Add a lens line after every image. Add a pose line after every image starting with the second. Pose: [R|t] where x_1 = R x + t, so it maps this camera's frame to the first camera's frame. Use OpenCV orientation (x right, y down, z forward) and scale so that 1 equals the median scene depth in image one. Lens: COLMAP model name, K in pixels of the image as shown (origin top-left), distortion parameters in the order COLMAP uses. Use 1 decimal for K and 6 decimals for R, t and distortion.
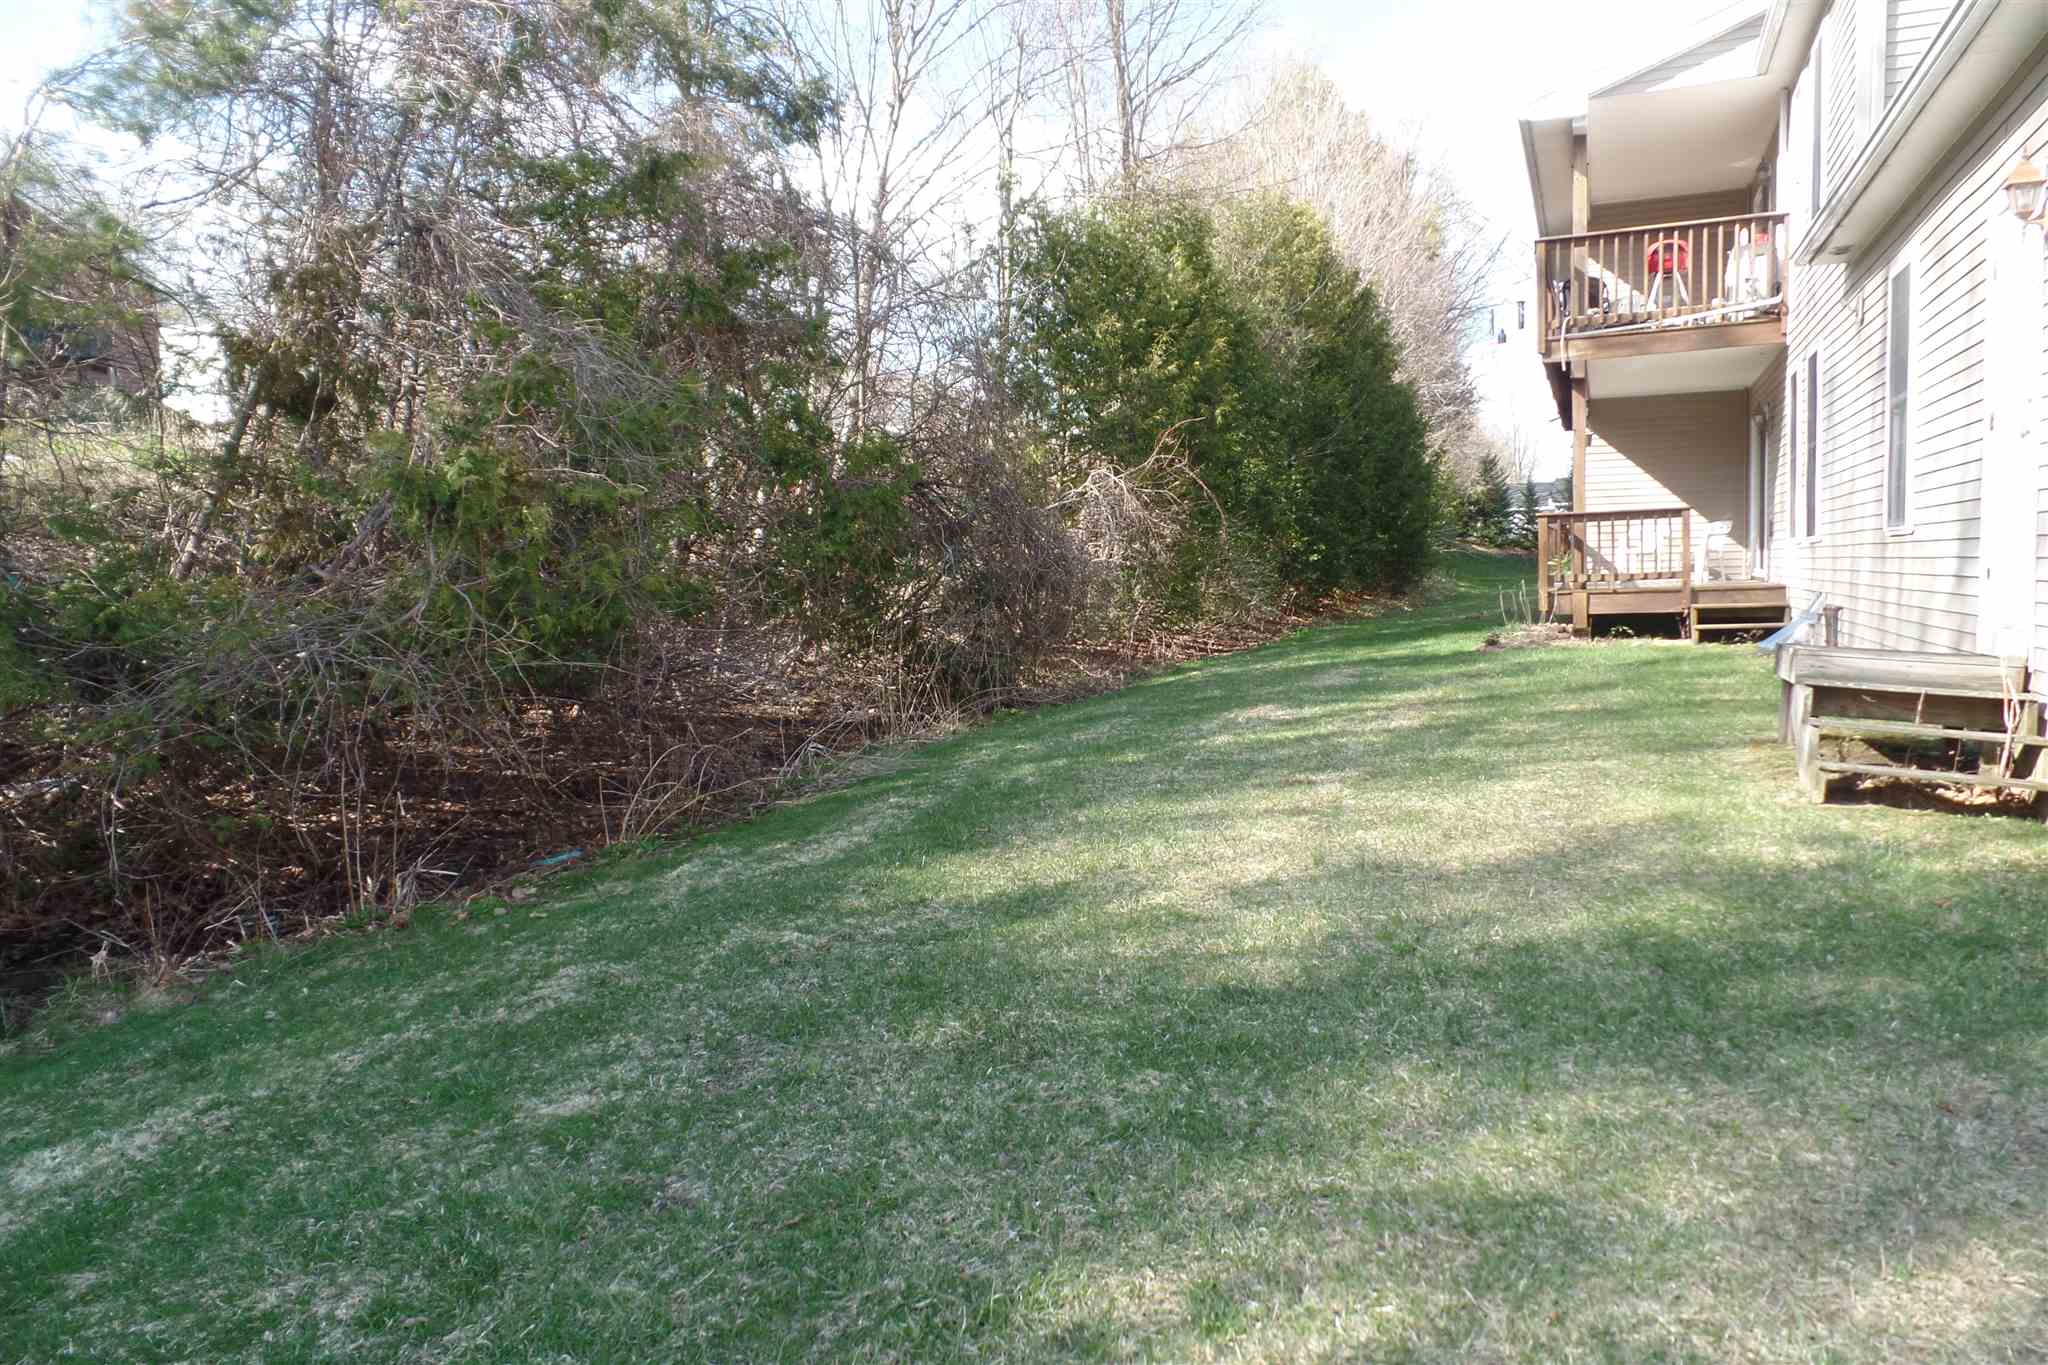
lens RADIAL K [[1405.2, 0, 1020.7], [0, 1405.2, 682.3], [0, 0, 1]] dist [-0.001233, -0.010502]
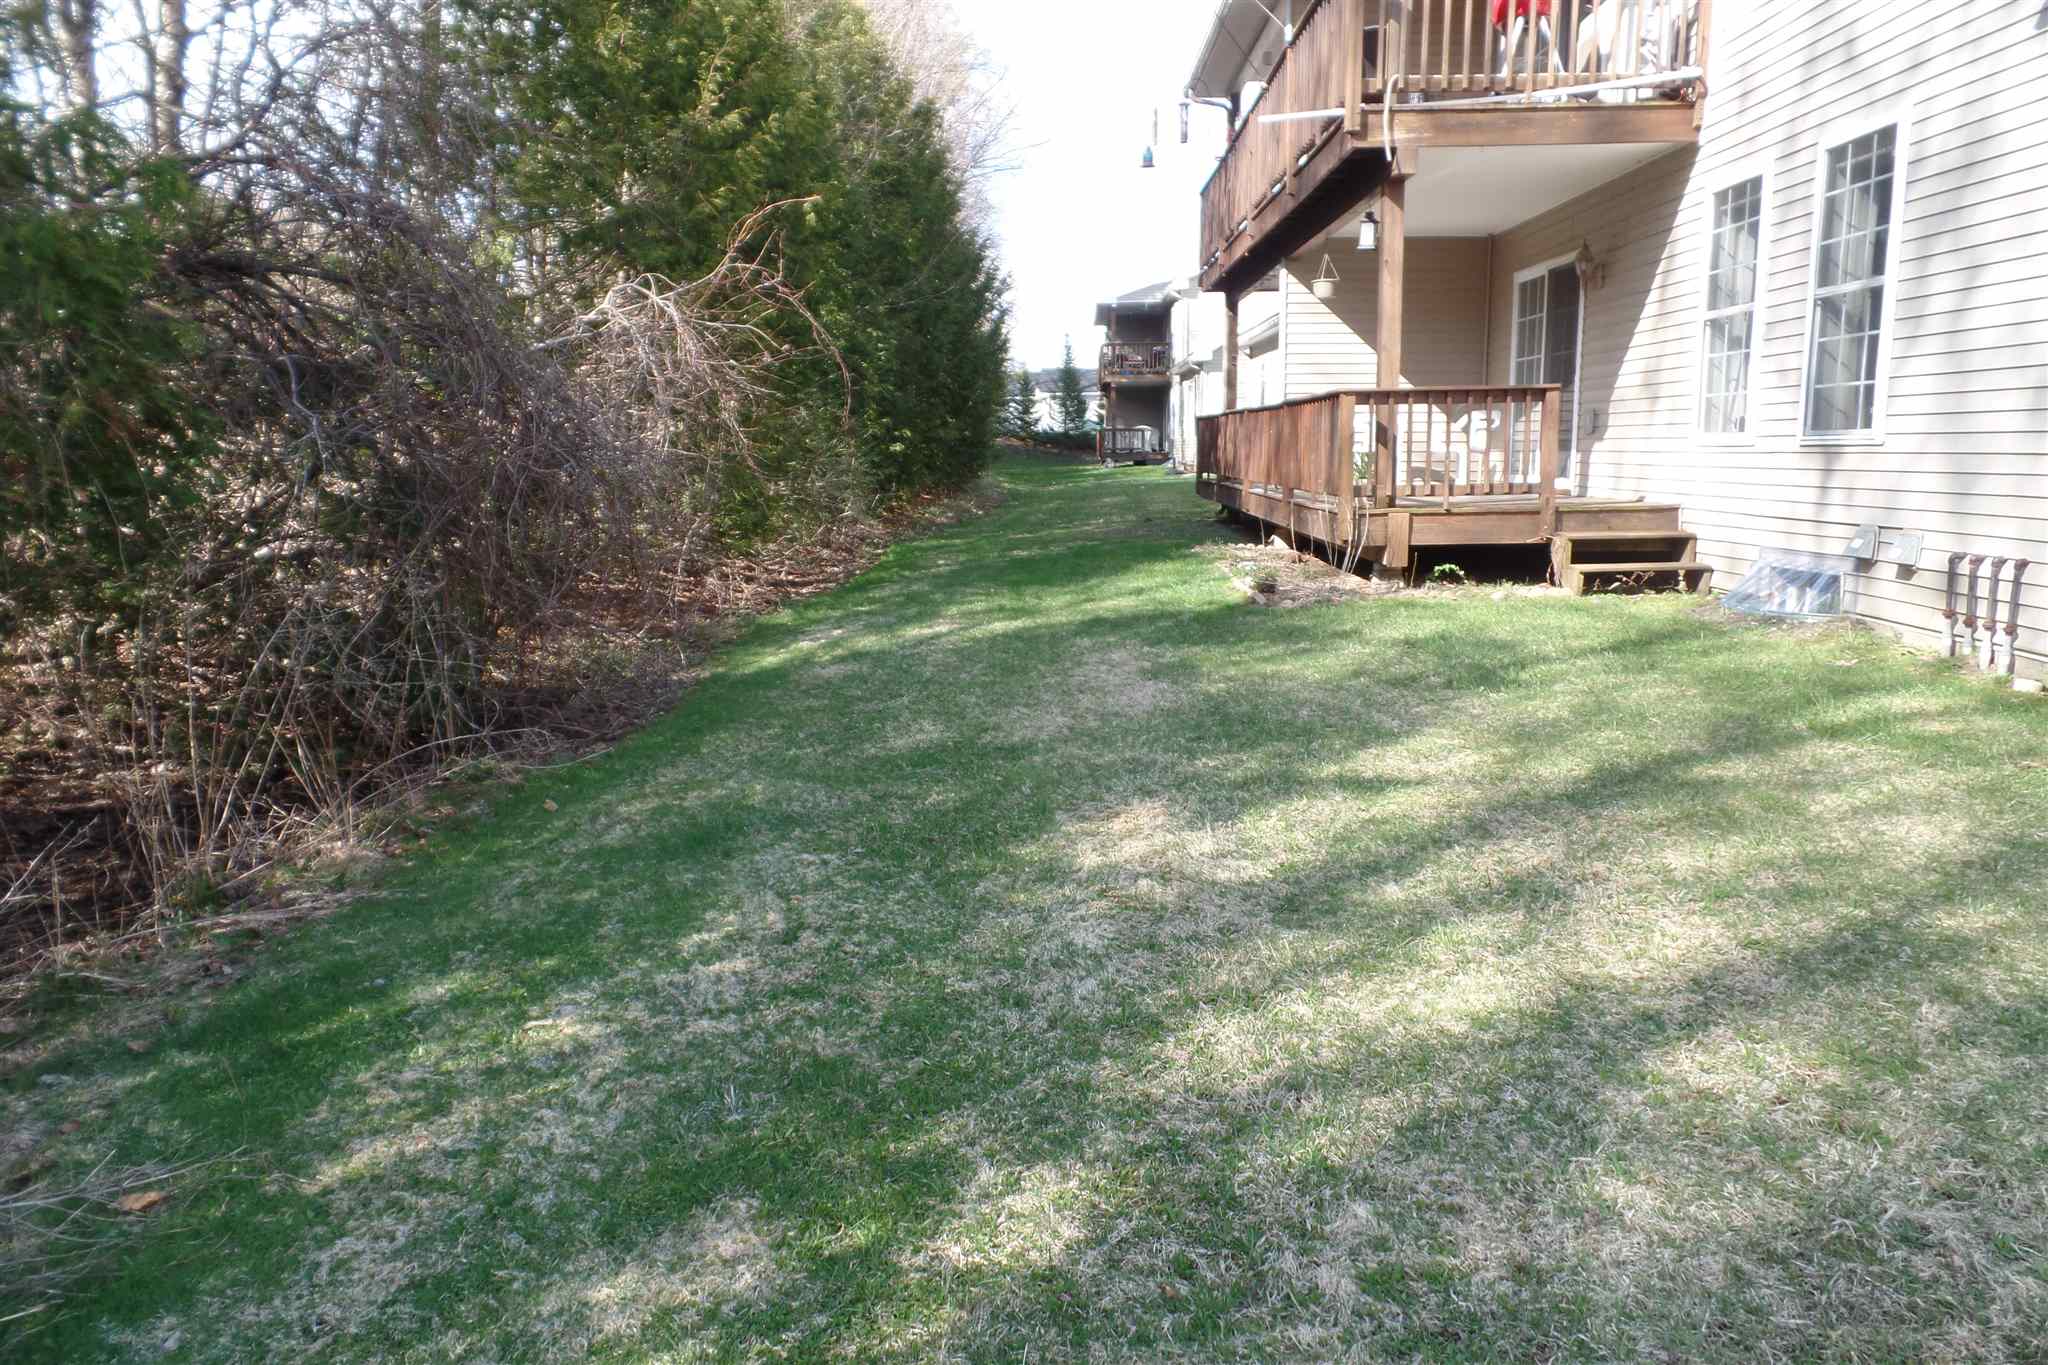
lens RADIAL K [[1405.2, 0, 1029.1], [0, 1405.2, 694.2], [0, 0, 1]] dist [-0.001233, -0.010502]
pose [[0.928282, -0.044526, 0.369201, -0.008258], [0.011876, 0.995849, 0.090239, -0.040044], [-0.371687, -0.079382, 0.924958, 0.439106]]
